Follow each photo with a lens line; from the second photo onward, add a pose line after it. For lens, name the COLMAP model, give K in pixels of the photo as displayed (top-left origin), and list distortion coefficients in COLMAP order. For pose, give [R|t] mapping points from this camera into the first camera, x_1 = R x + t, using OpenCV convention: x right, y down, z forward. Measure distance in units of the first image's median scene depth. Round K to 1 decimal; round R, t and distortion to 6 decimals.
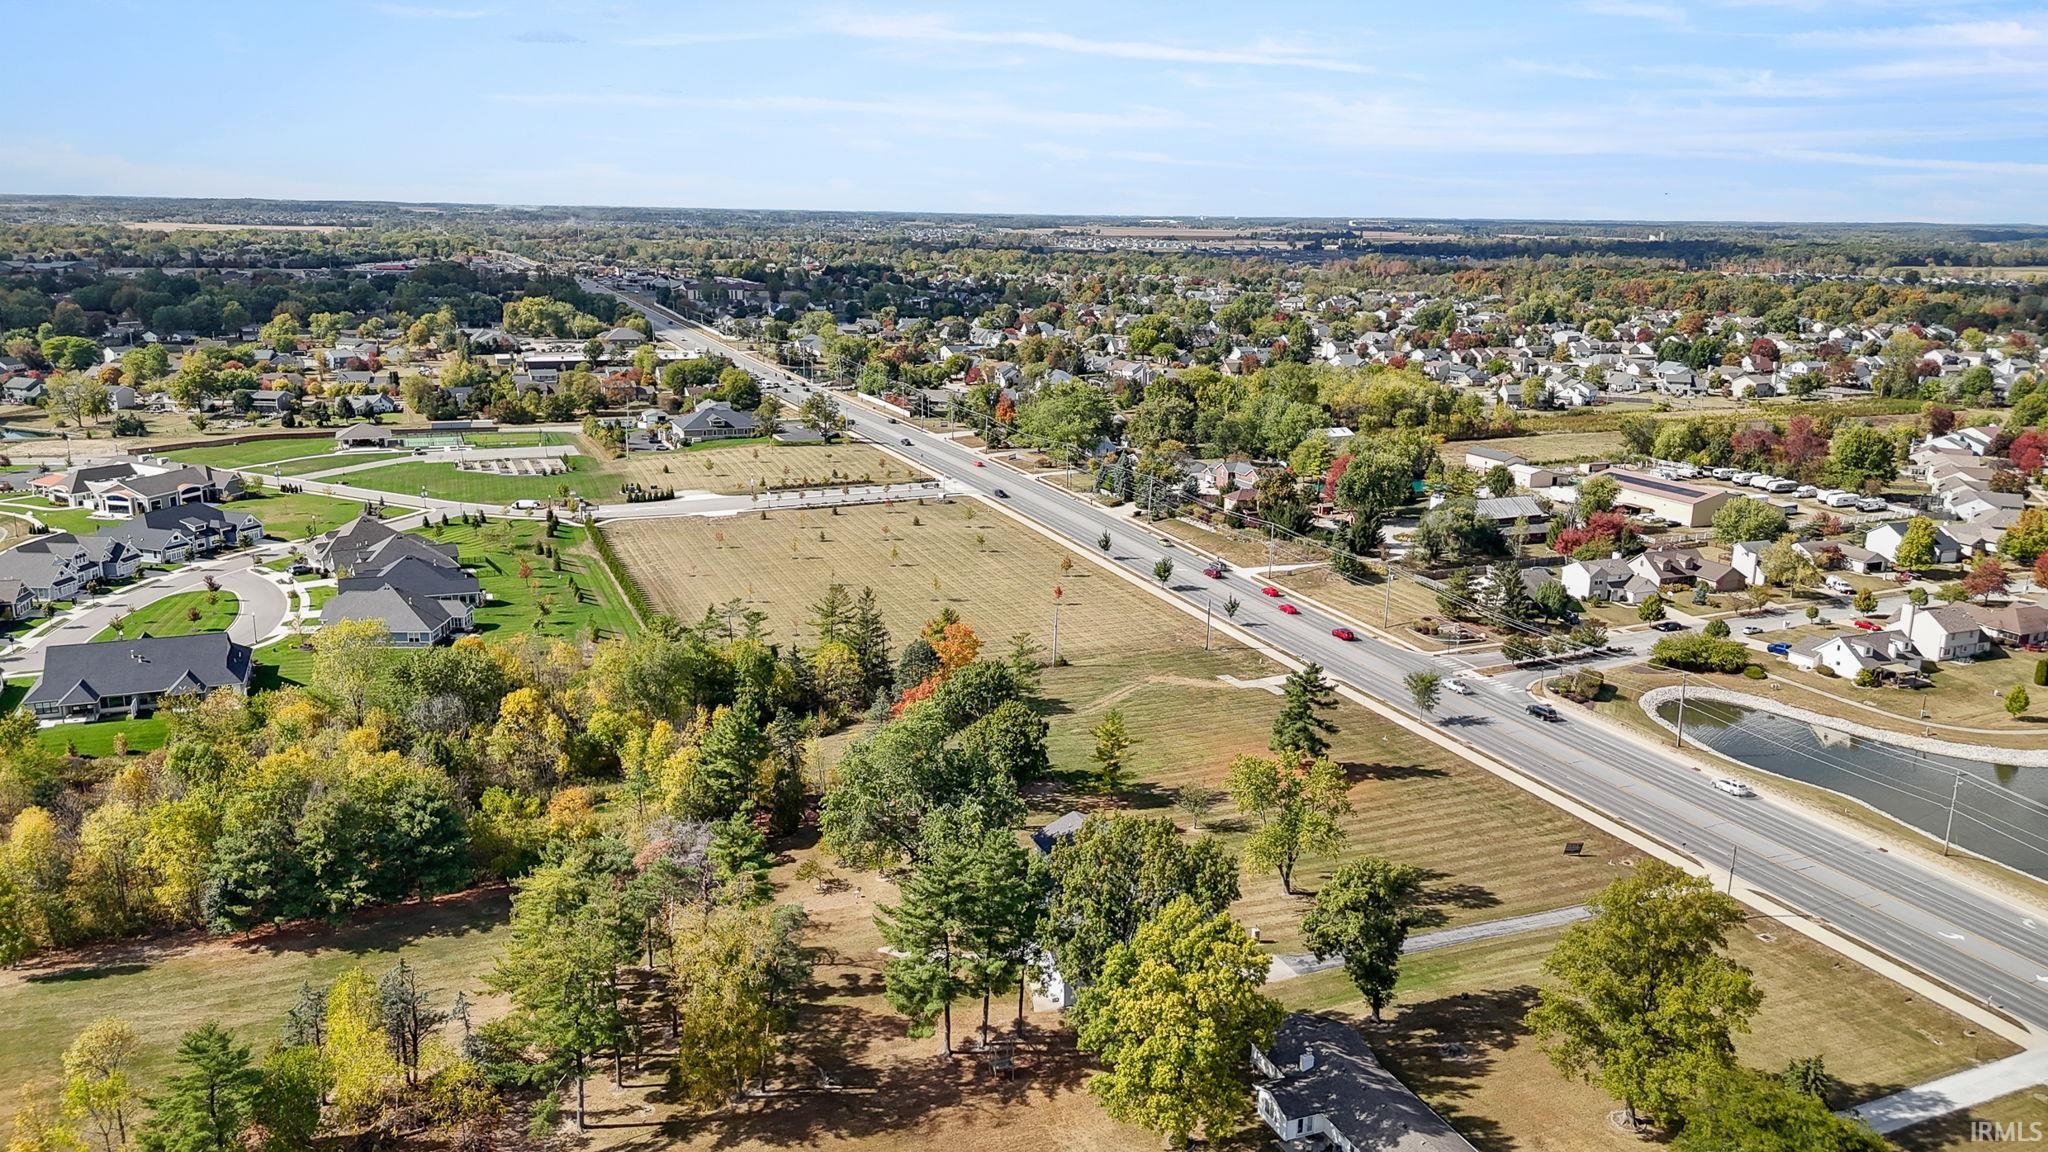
lens RADIAL K [[1496.6, 0, 1024.0], [0, 1496.6, 576.0], [0, 0, 1]] dist [0.082955, -0.097290]
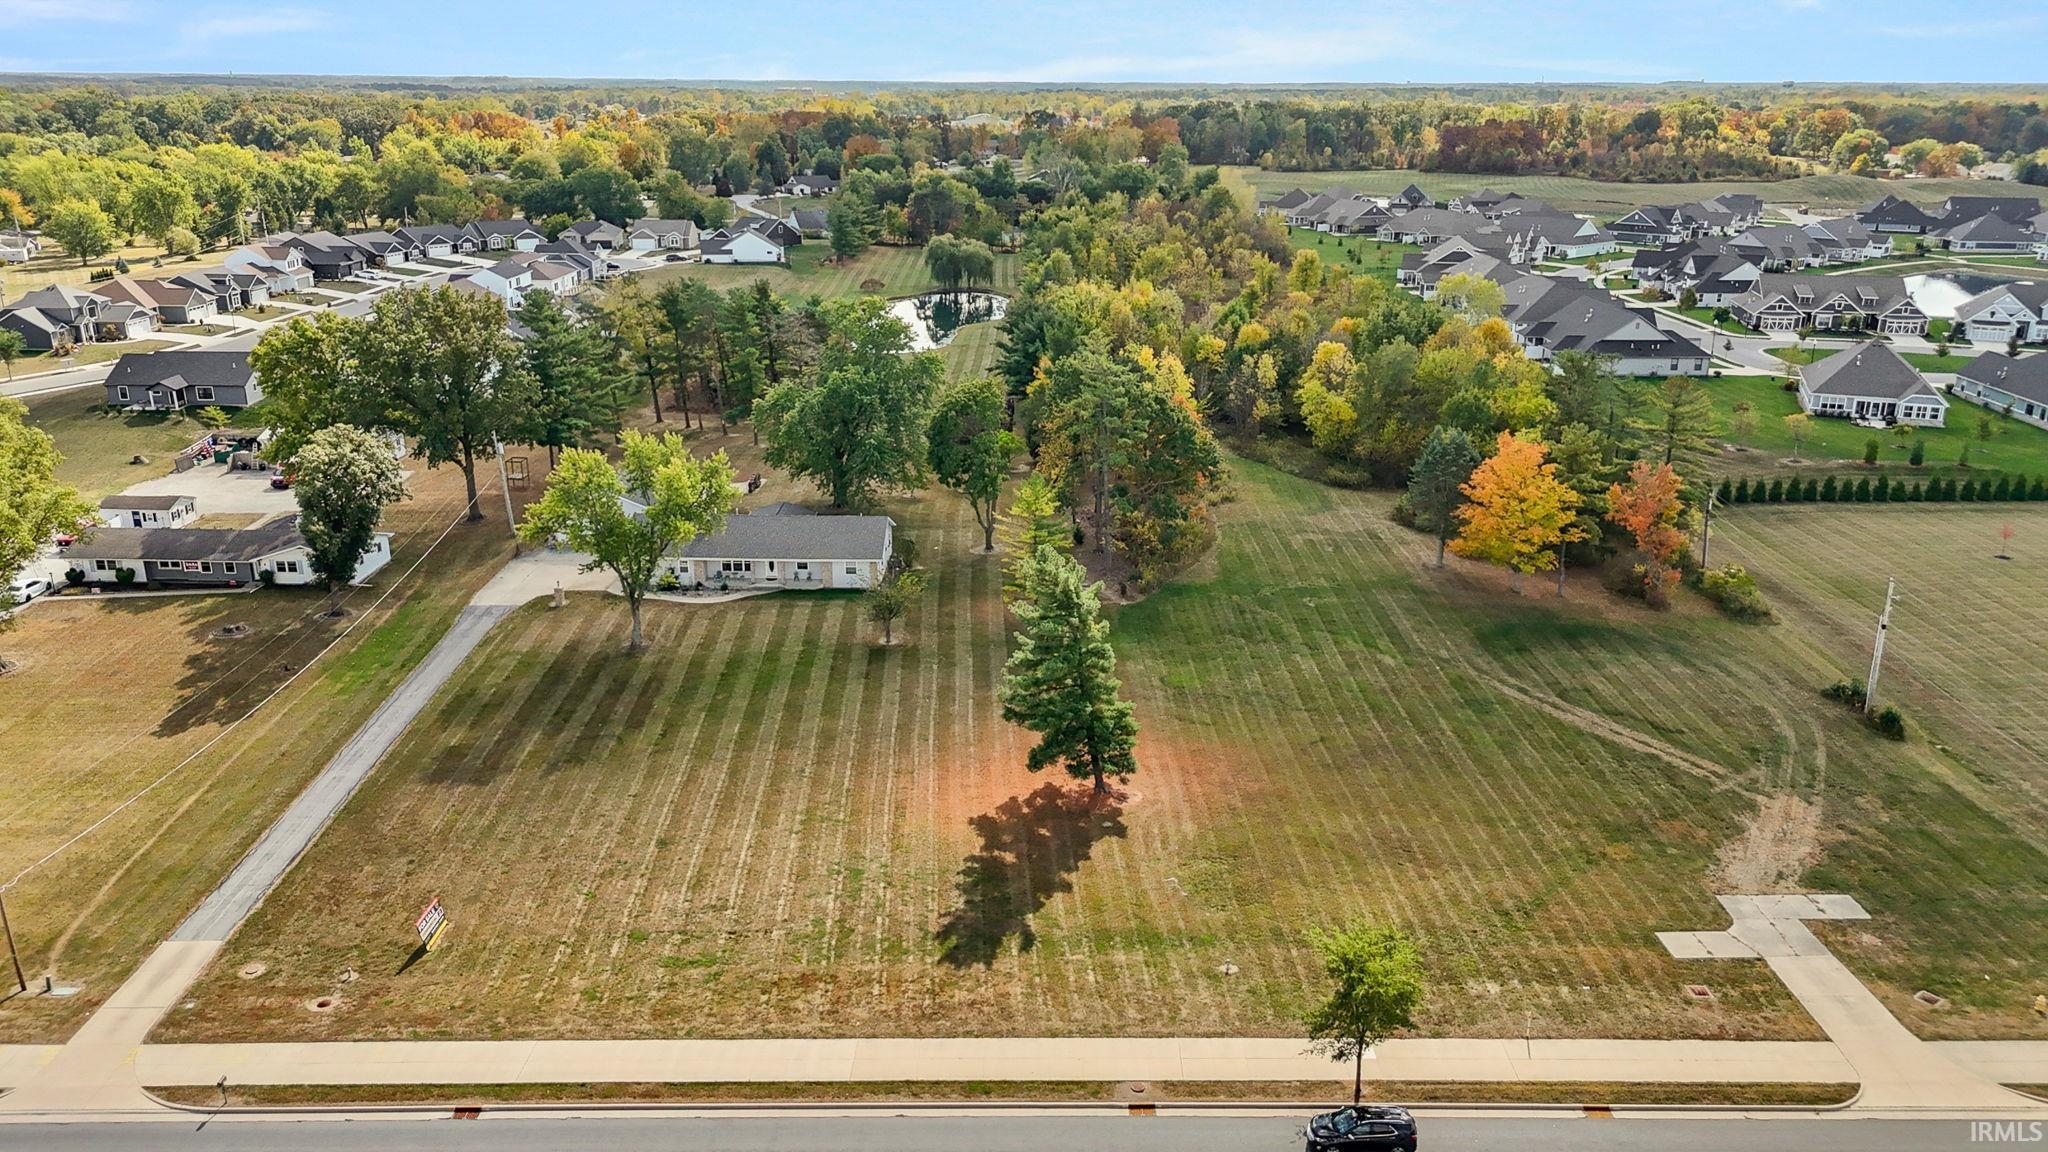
lens RADIAL K [[1488.2, 0, 1027.6], [0, 1488.2, 600.7], [0, 0, 1]] dist [0.068145, -0.062571]
pose [[-0.392867, 0.285475, -0.874162, 0.424882], [-0.228019, 0.890668, 0.393342, -0.073411], [0.890878, 0.353856, -0.284821, 0.814946]]
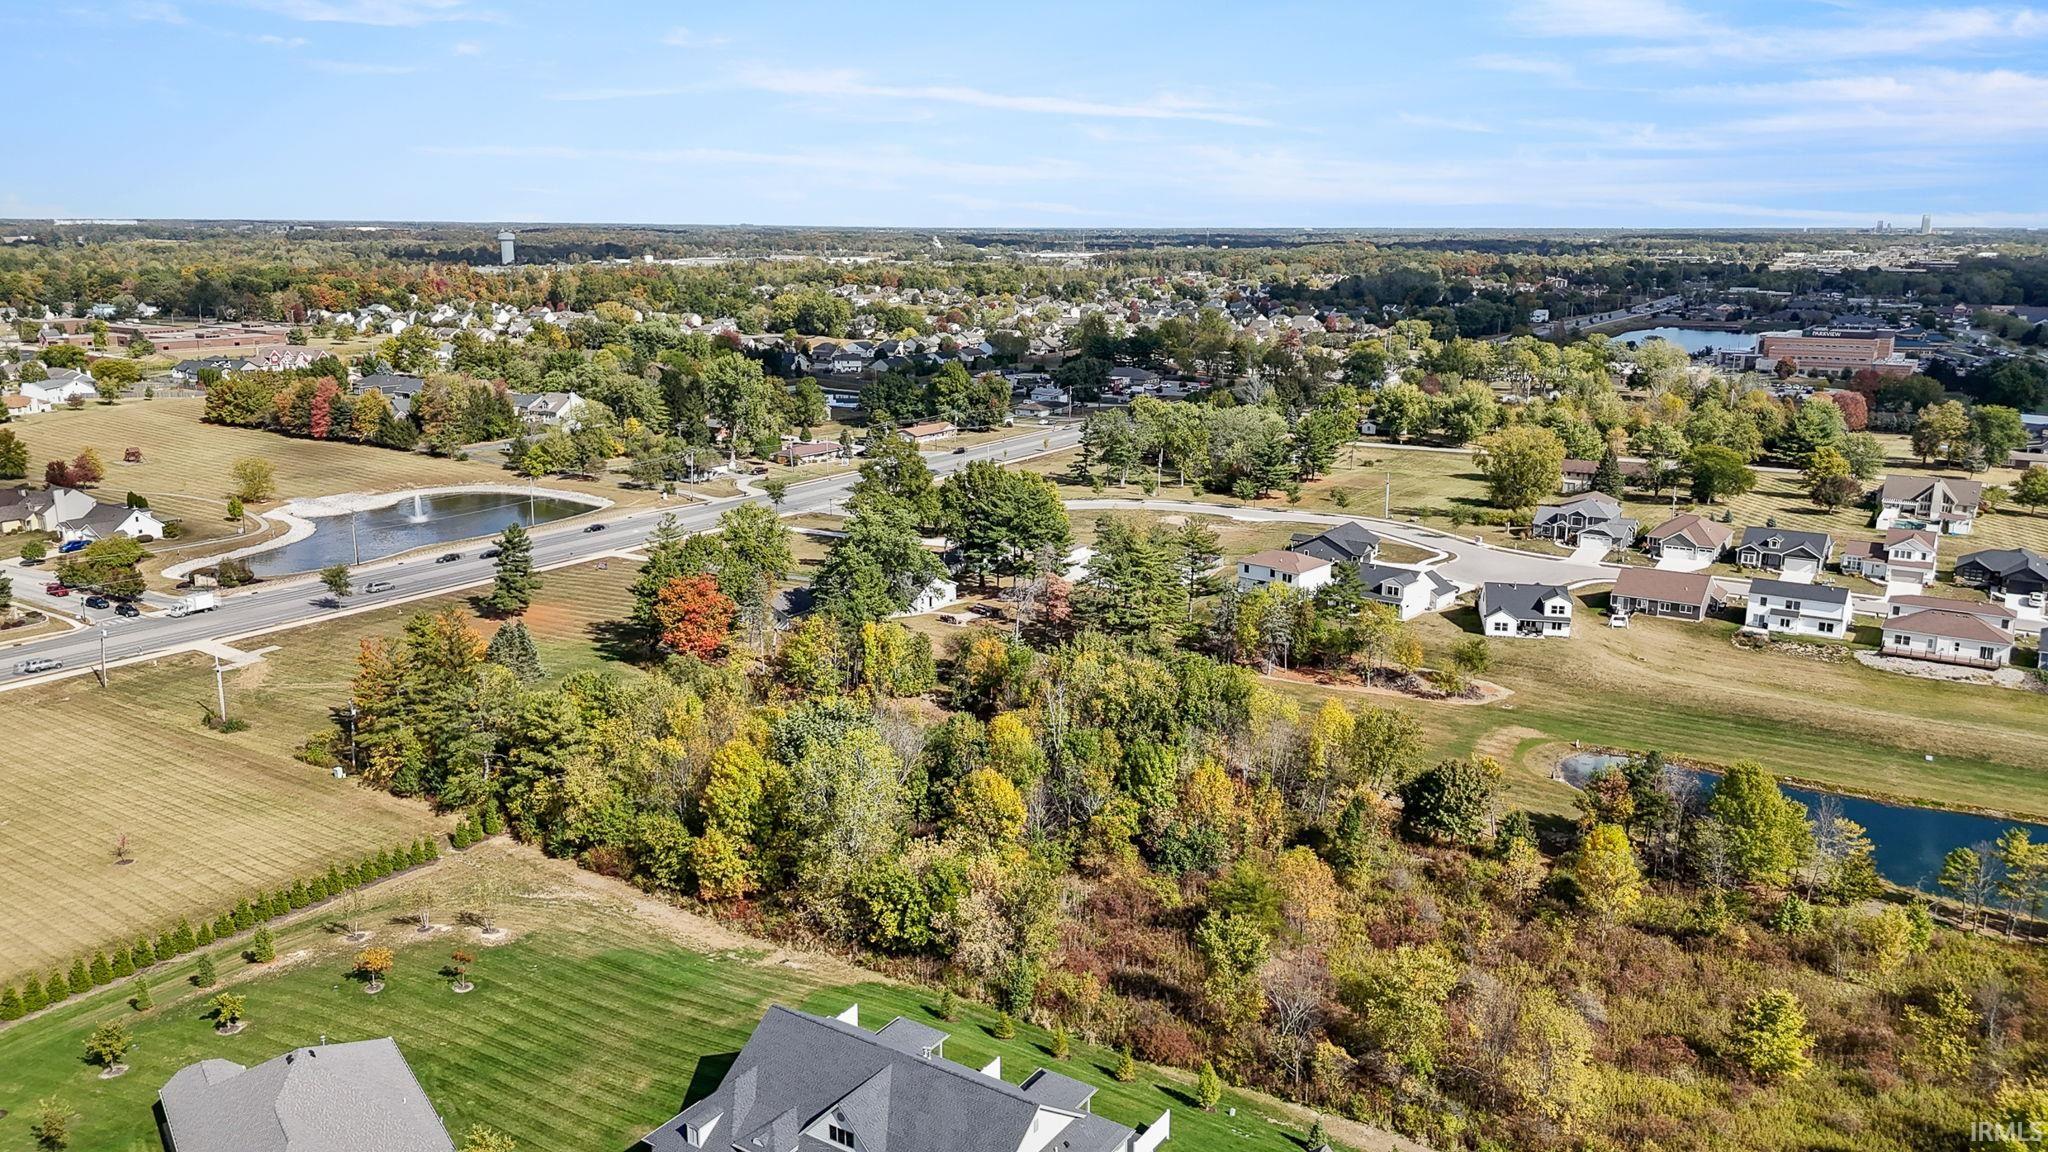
lens RADIAL K [[1496.6, 0, 1024.0], [0, 1496.6, 576.0], [0, 0, 1]] dist [0.082955, -0.097290]
pose [[-0.555923, -0.207687, 0.804870, -0.762543], [0.185473, 0.912879, 0.363663, -0.201083], [-0.810277, 0.351451, -0.468970, 0.911442]]
